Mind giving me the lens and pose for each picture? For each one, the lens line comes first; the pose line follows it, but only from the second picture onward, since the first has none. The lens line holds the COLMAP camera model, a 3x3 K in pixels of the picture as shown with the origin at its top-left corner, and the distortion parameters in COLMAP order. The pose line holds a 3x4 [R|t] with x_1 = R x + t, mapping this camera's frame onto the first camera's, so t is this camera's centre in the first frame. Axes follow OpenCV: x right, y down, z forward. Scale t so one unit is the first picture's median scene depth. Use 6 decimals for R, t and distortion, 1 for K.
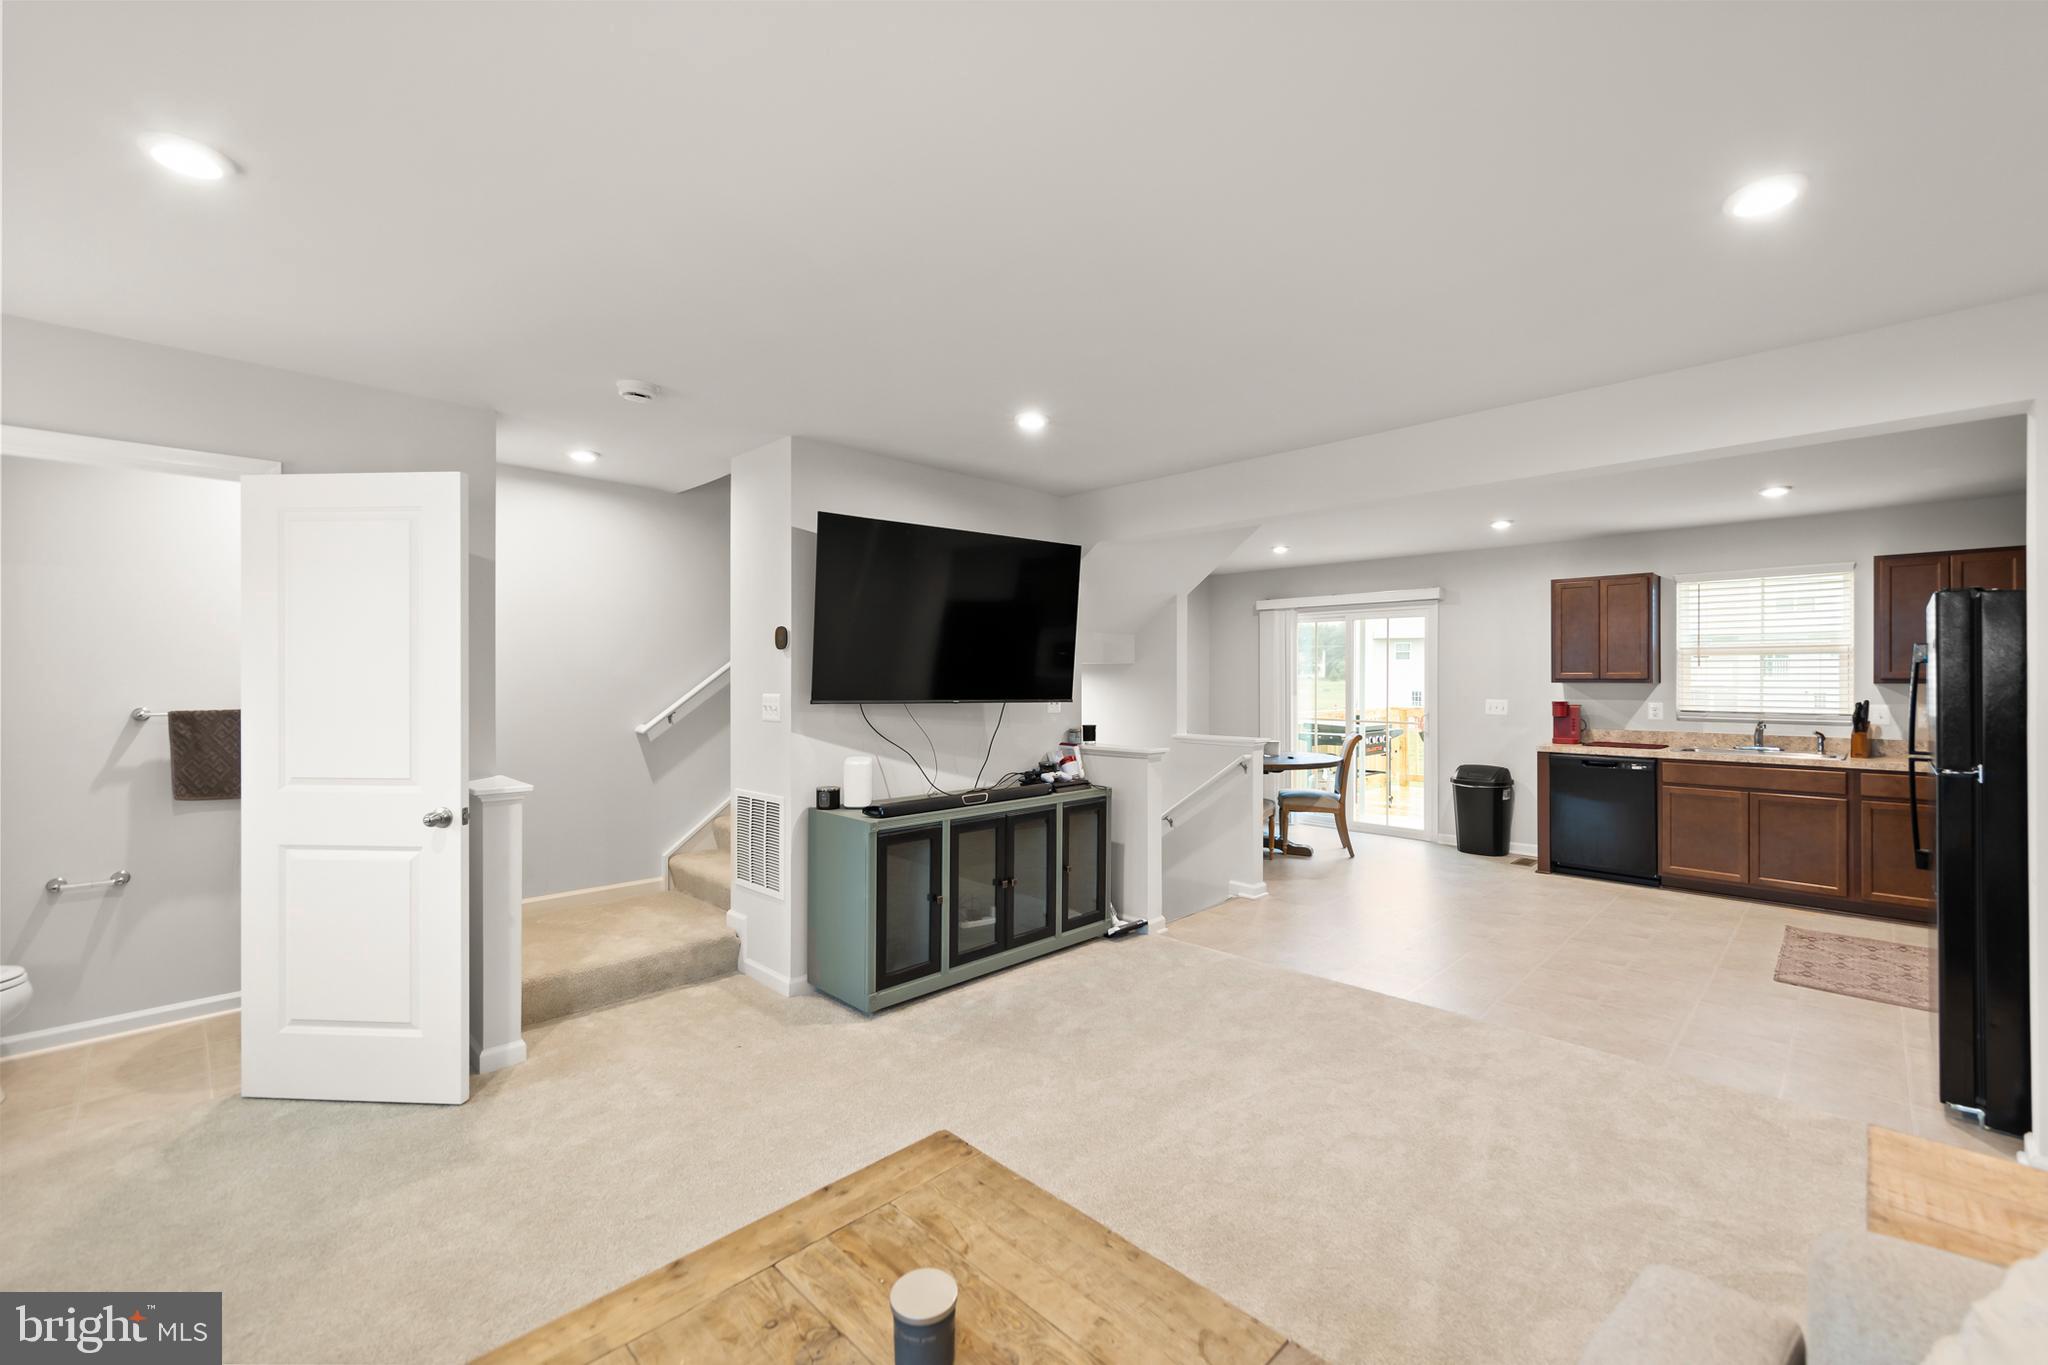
lens RADIAL K [[841.3, 0, 1020.3], [0, 841.3, 679.0], [0, 0, 1]] dist [0.011083, -0.000246]
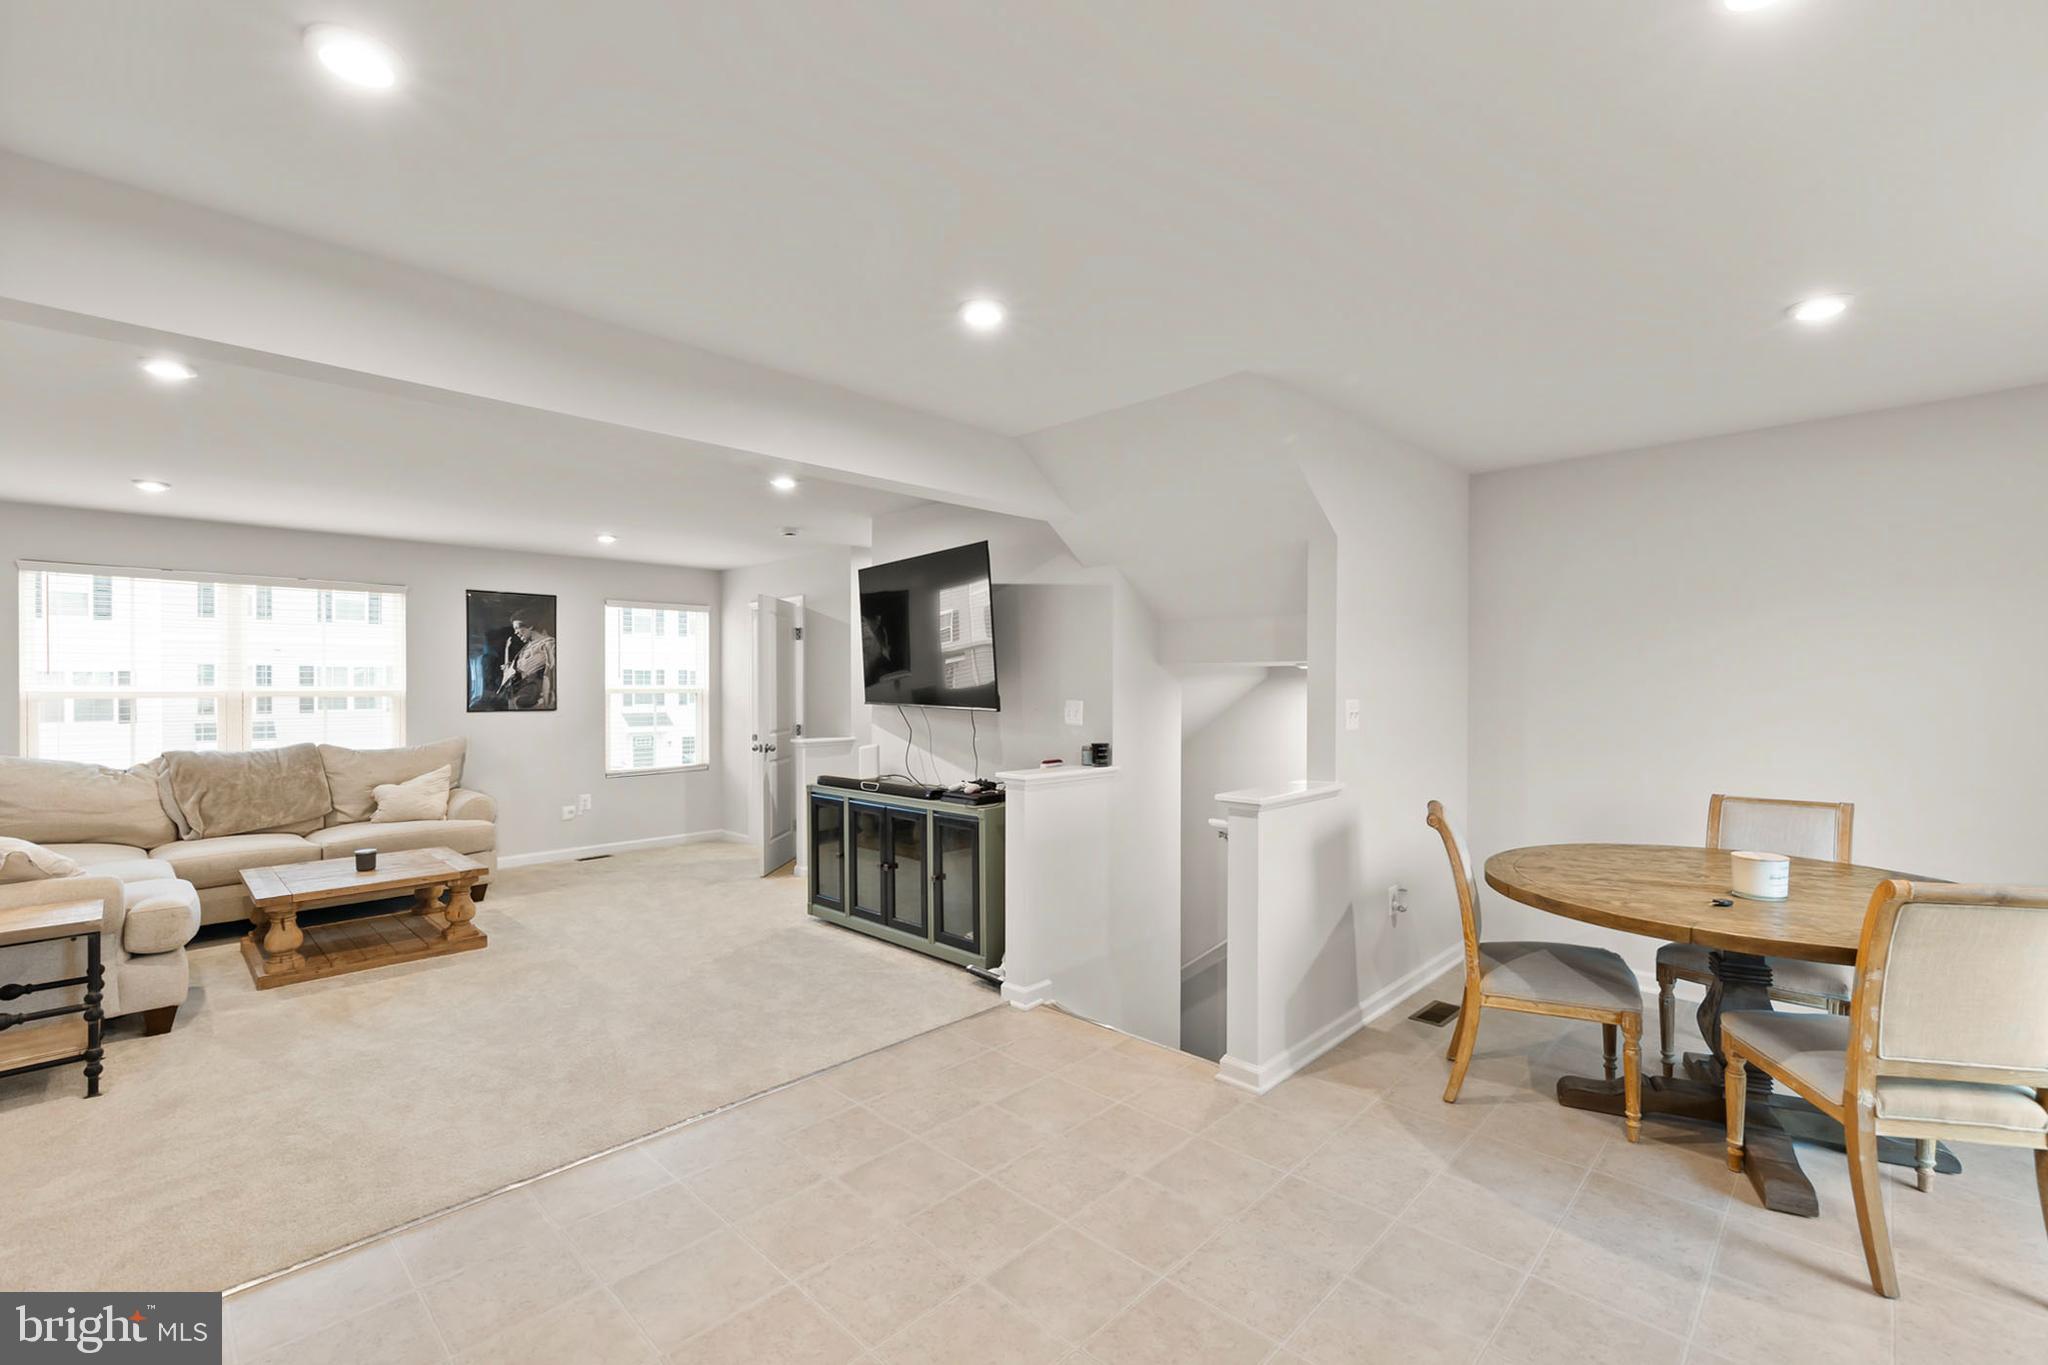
lens RADIAL K [[874.0, 0, 1032.8], [0, 874.0, 687.9], [0, 0, 1]] dist [0.008332, -0.000382]
pose [[0.022894, 0.002543, -0.999735, 0.753717], [0.001775, 0.999995, 0.002585, -0.000166], [0.999736, -0.001834, 0.022889, 0.759233]]
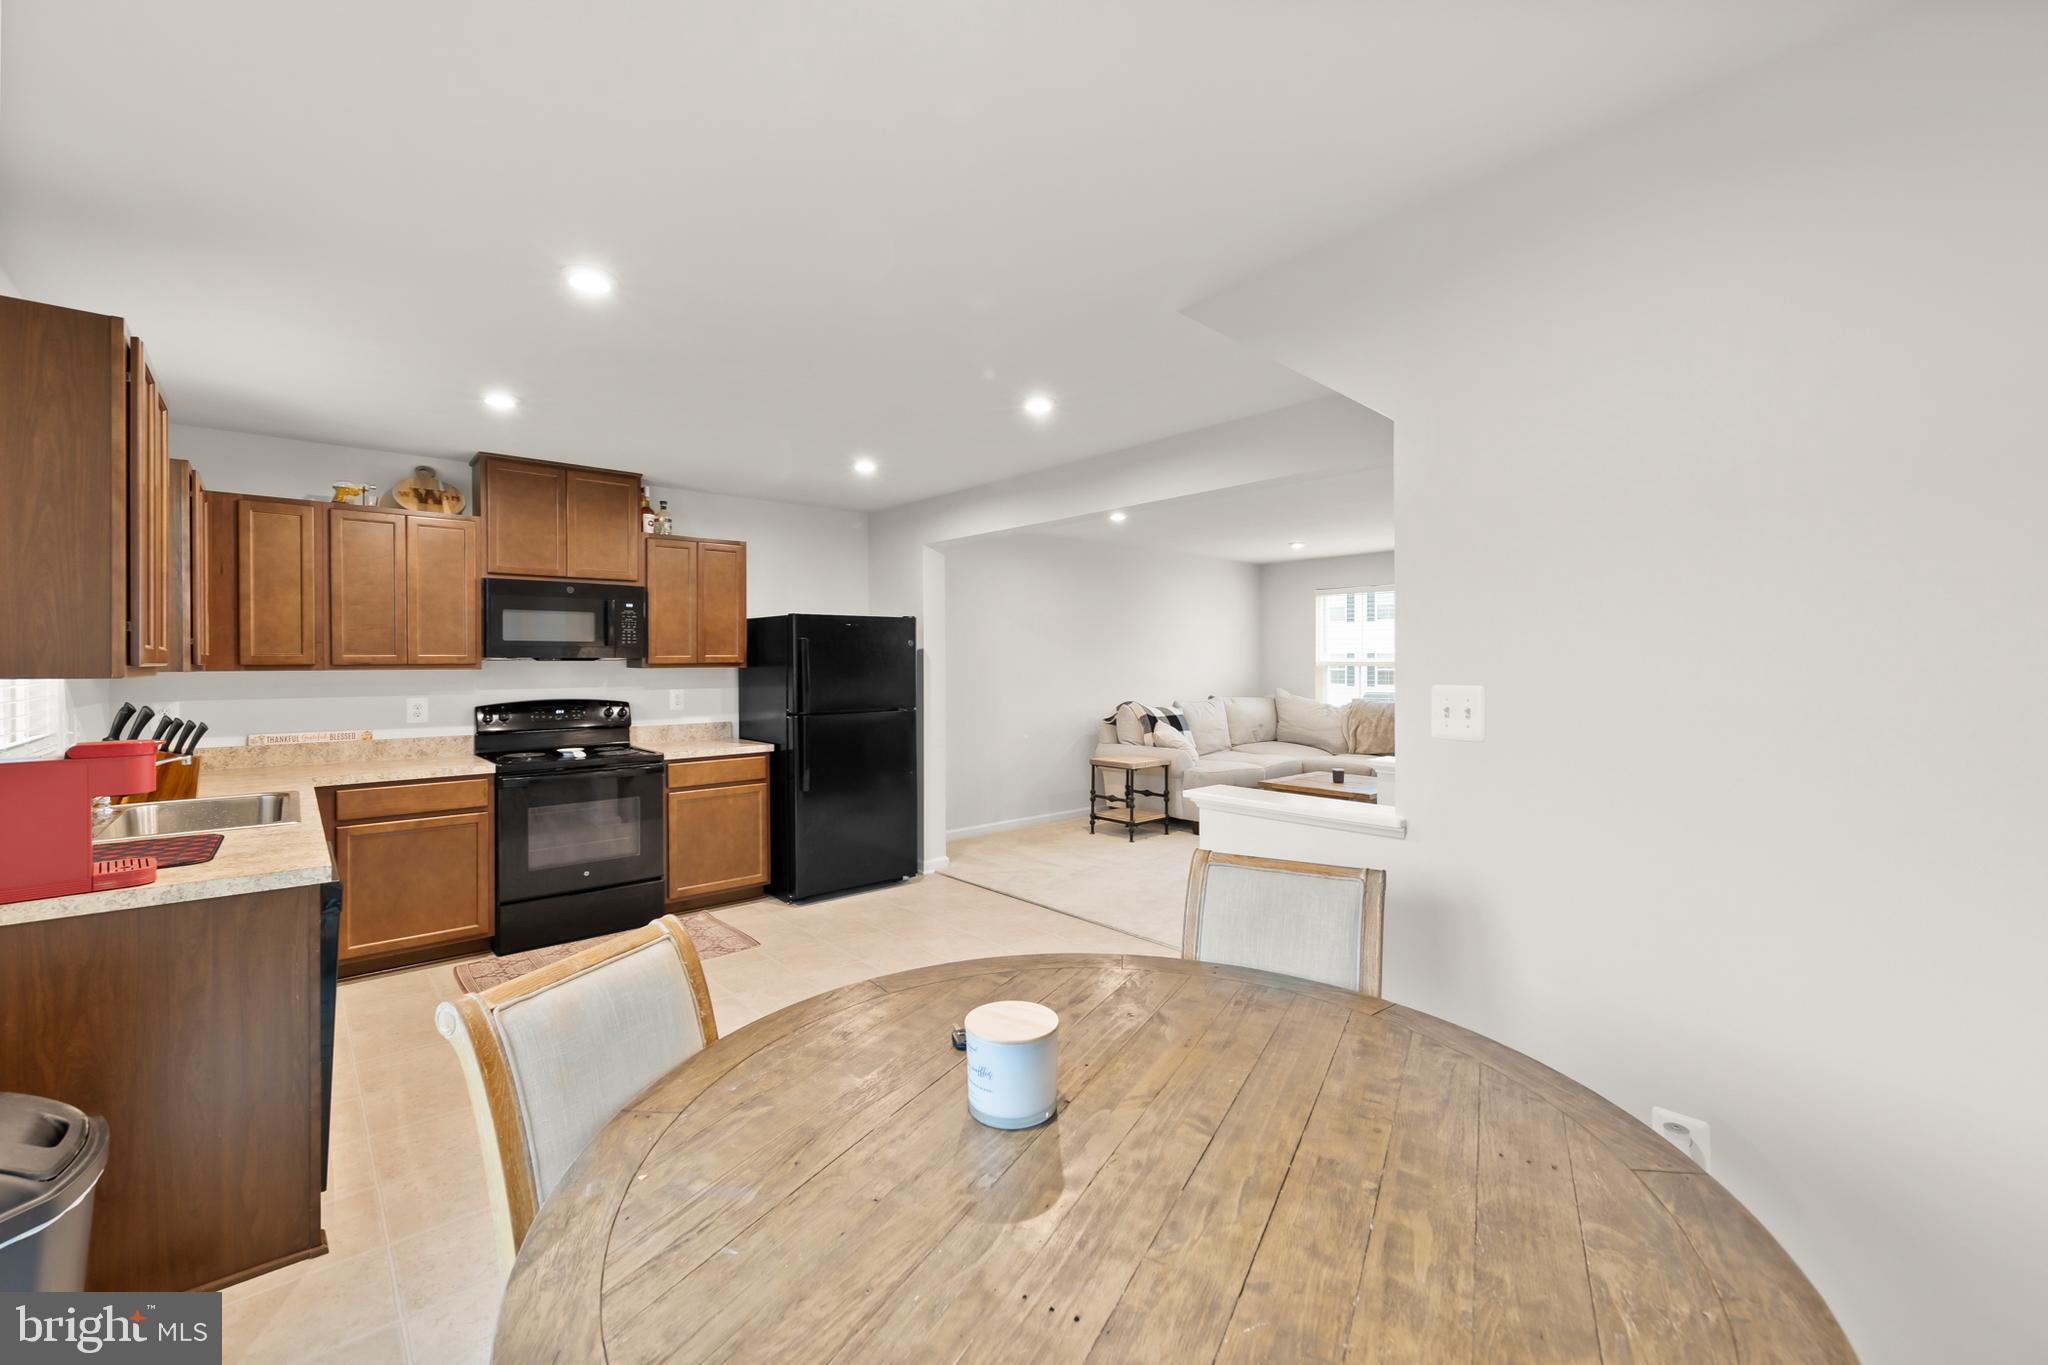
lens RADIAL K [[844.8, 0, 1019.4], [0, 844.8, 661.7], [0, 0, 1]] dist [0.010449, -0.000025]
pose [[-0.997931, 0.004808, 0.064120, 0.319088], [0.004855, 0.999988, 0.000572, 0.000169], [-0.064116, 0.000882, -0.997942, 1.319139]]
